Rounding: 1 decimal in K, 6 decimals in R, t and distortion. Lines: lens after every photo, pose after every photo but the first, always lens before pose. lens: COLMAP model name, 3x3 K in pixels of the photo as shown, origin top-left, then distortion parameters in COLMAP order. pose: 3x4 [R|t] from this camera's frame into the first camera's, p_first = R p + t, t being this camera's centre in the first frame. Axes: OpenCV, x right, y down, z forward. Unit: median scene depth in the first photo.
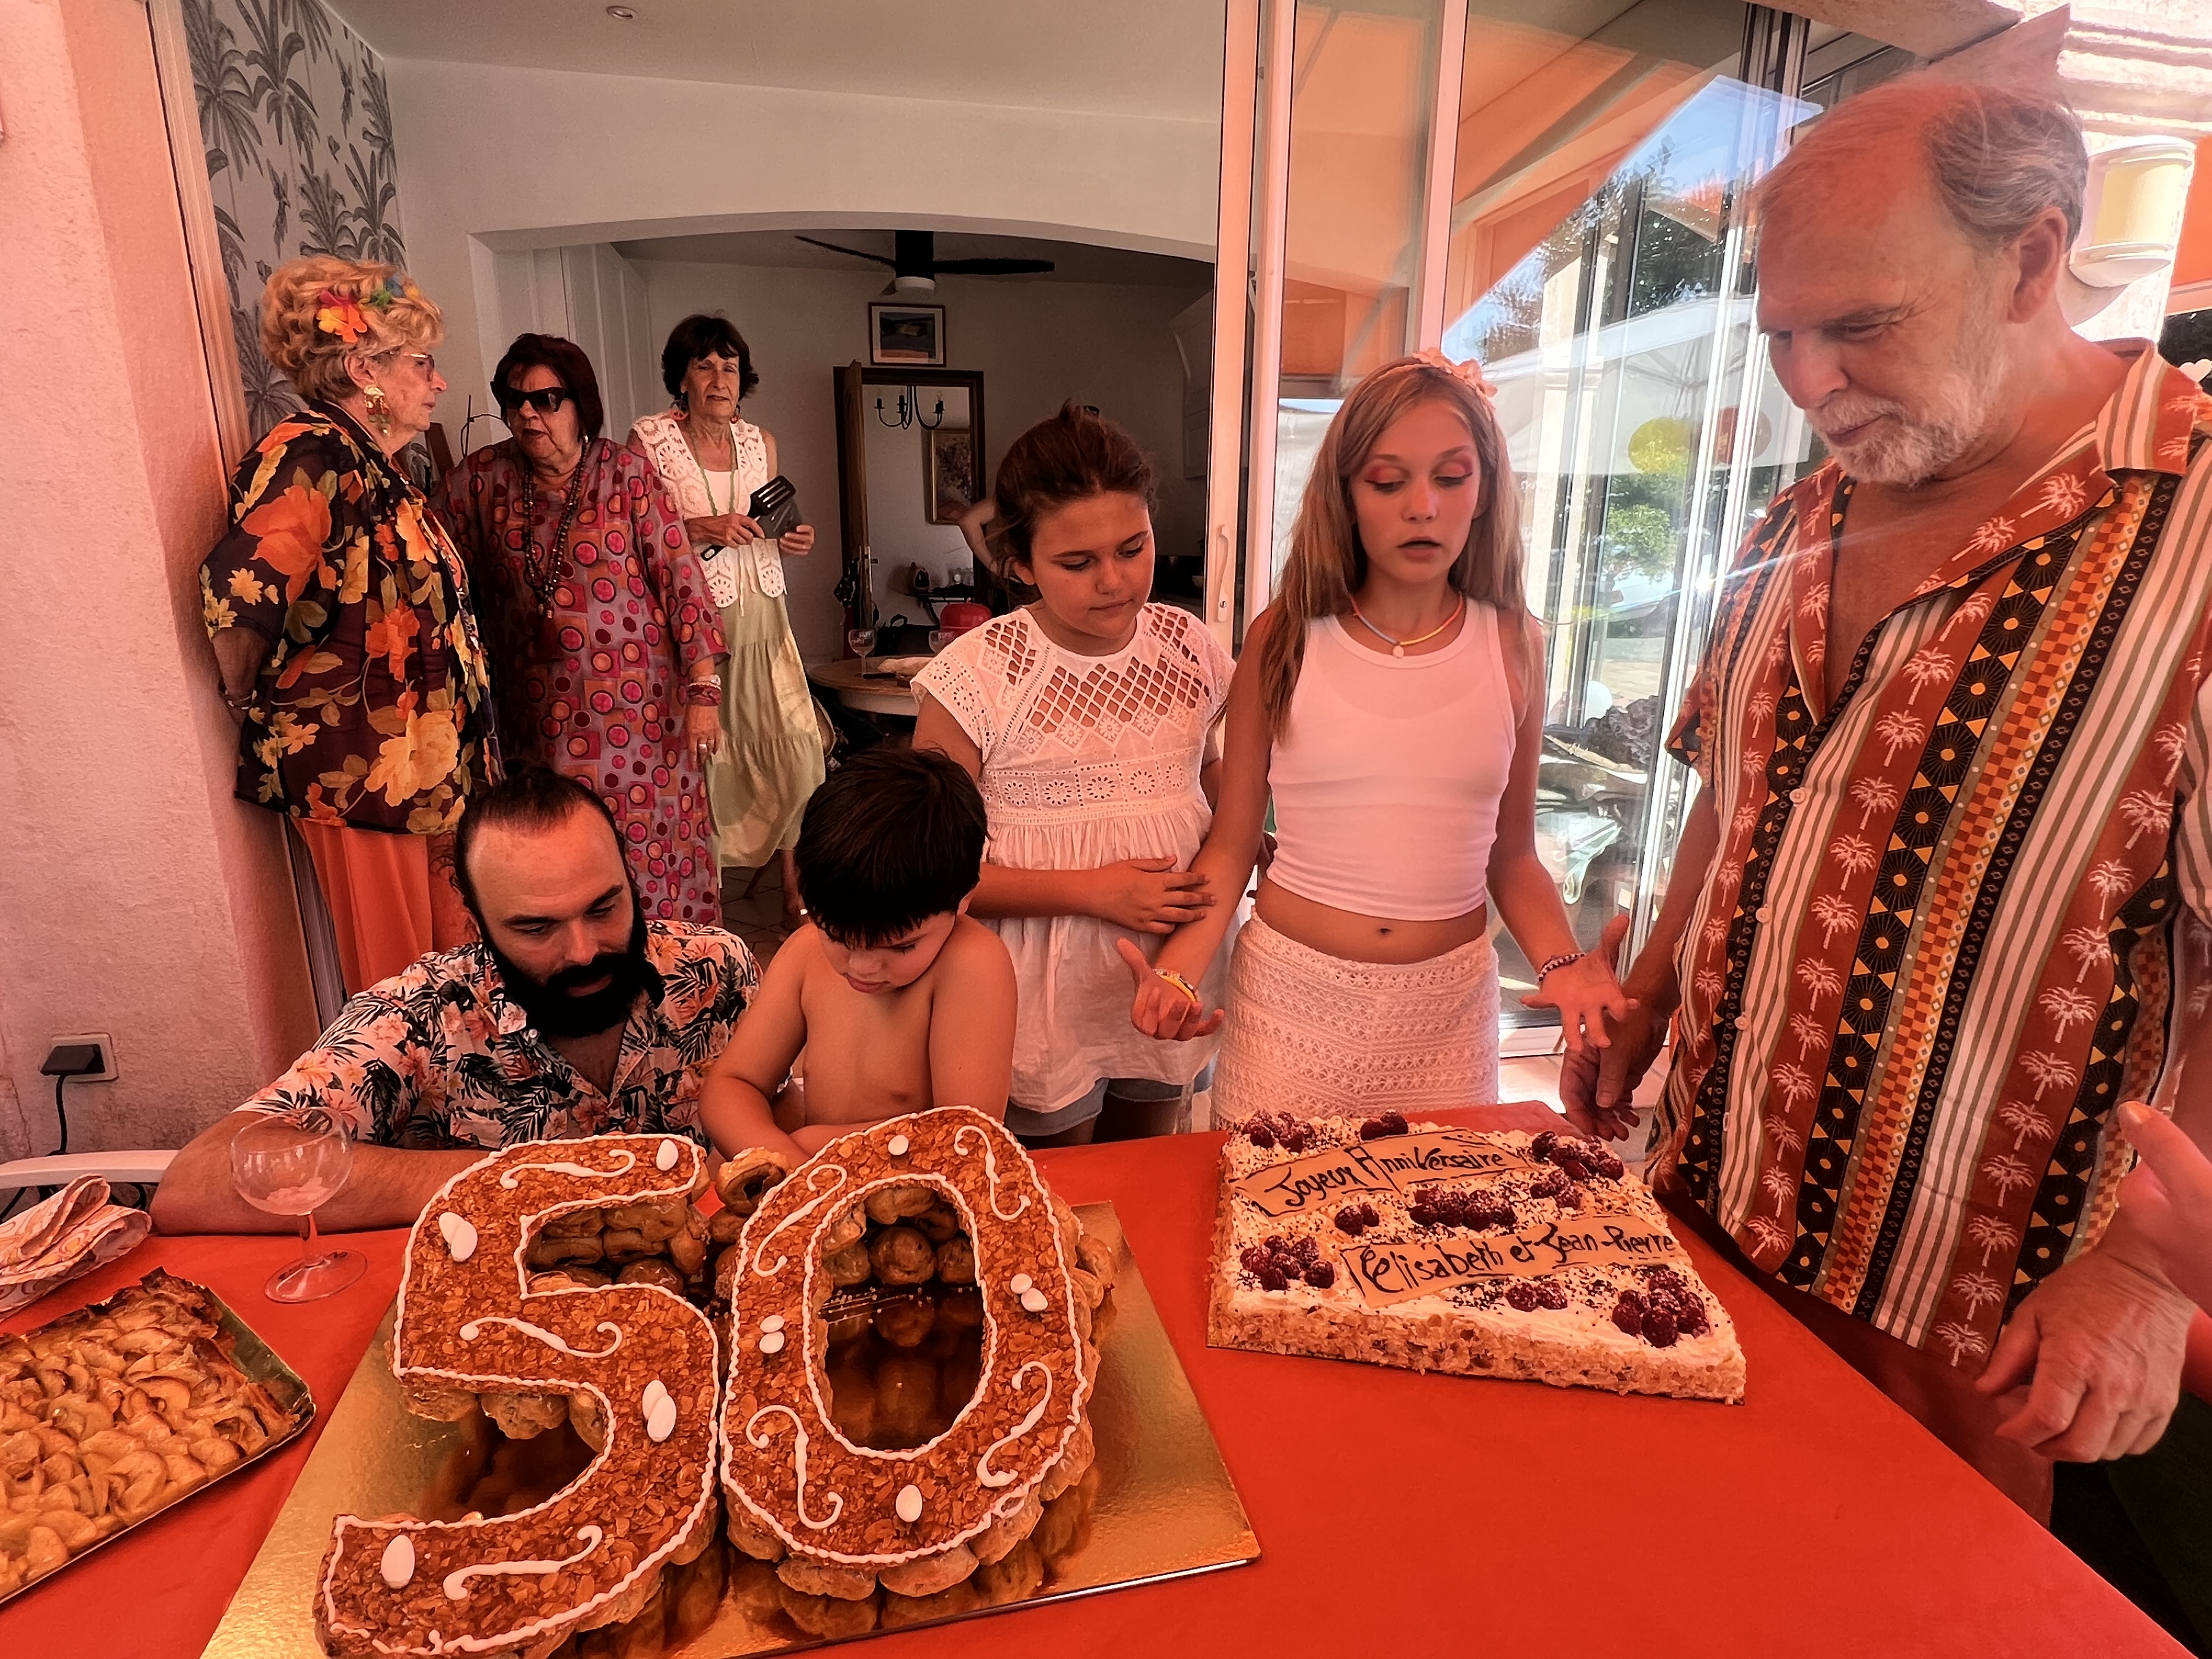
lens RADIAL K [[1163.2, 0, 1102.8], [0, 1163.2, 824.2], [0, 0, 1]] dist [0.011716, -0.008329]
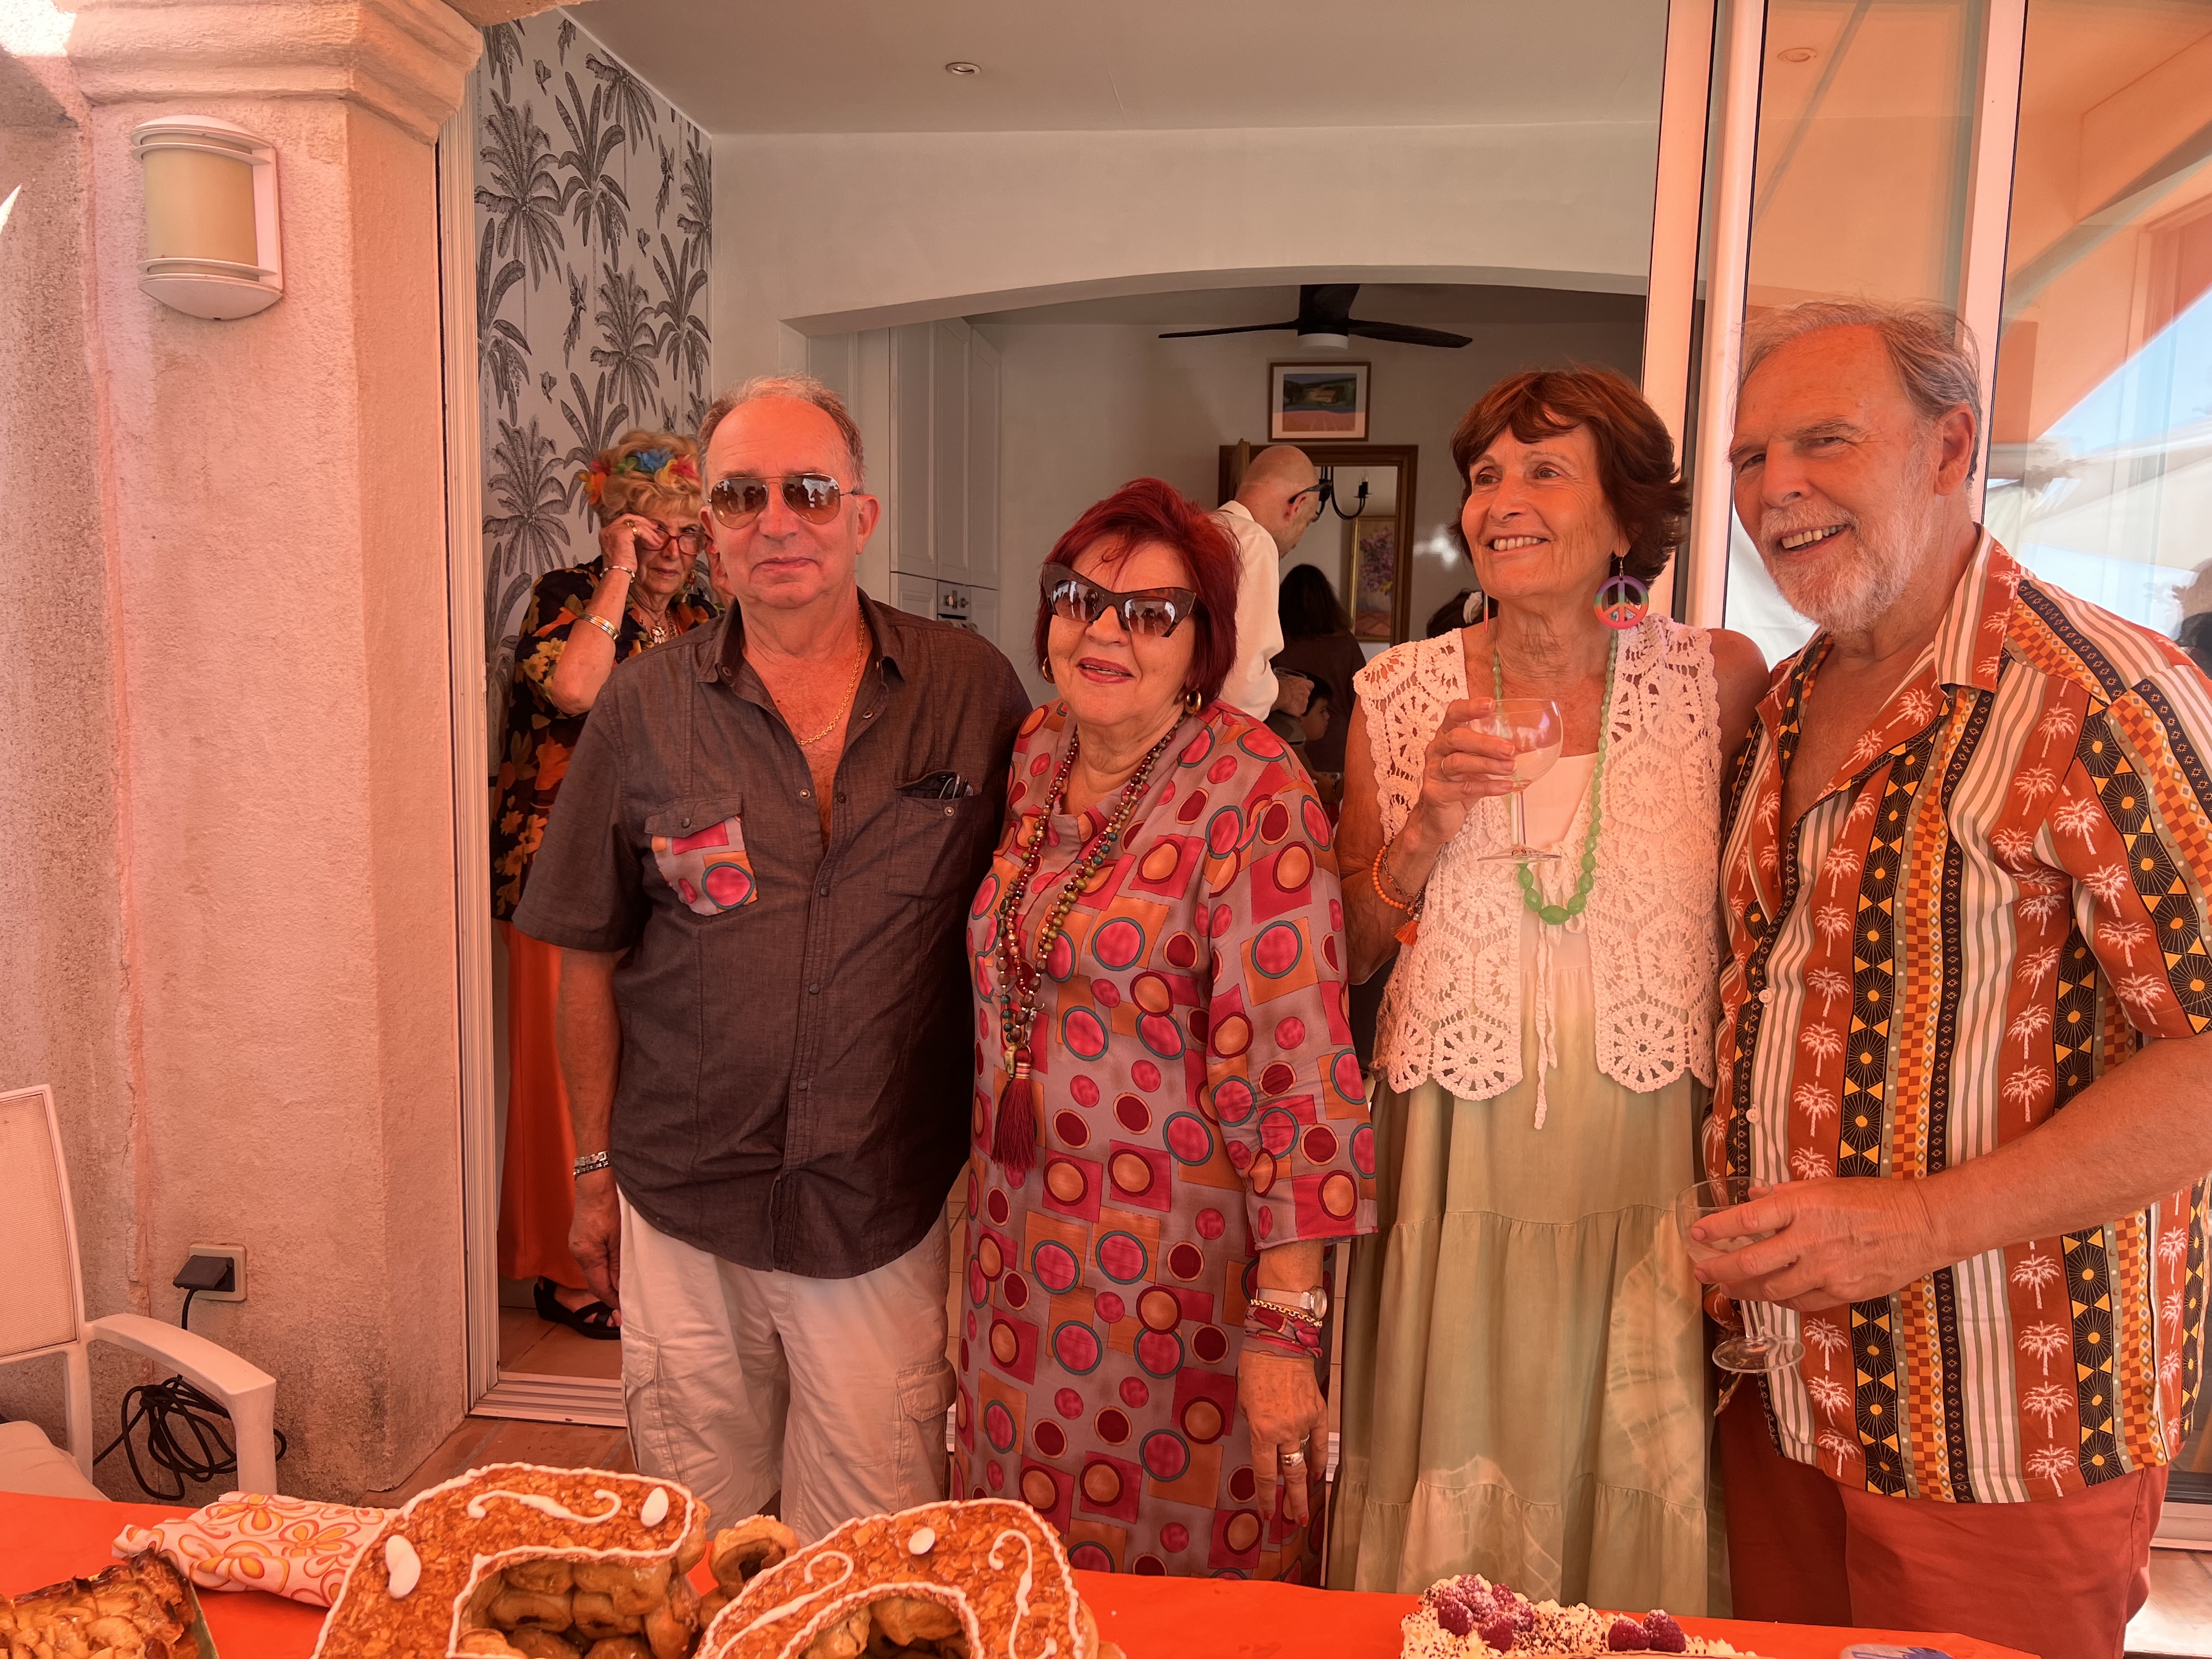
lens RADIAL K [[1665.1, 0, 1117.5], [0, 1665.1, 798.0], [0, 0, 1]] dist [0.030241, -0.012783]
pose [[0.955166, 0.041073, -0.293208, 0.271491], [-0.084499, 0.986959, -0.137013, -0.077752], [0.283756, 0.155645, 0.946180, -0.111776]]
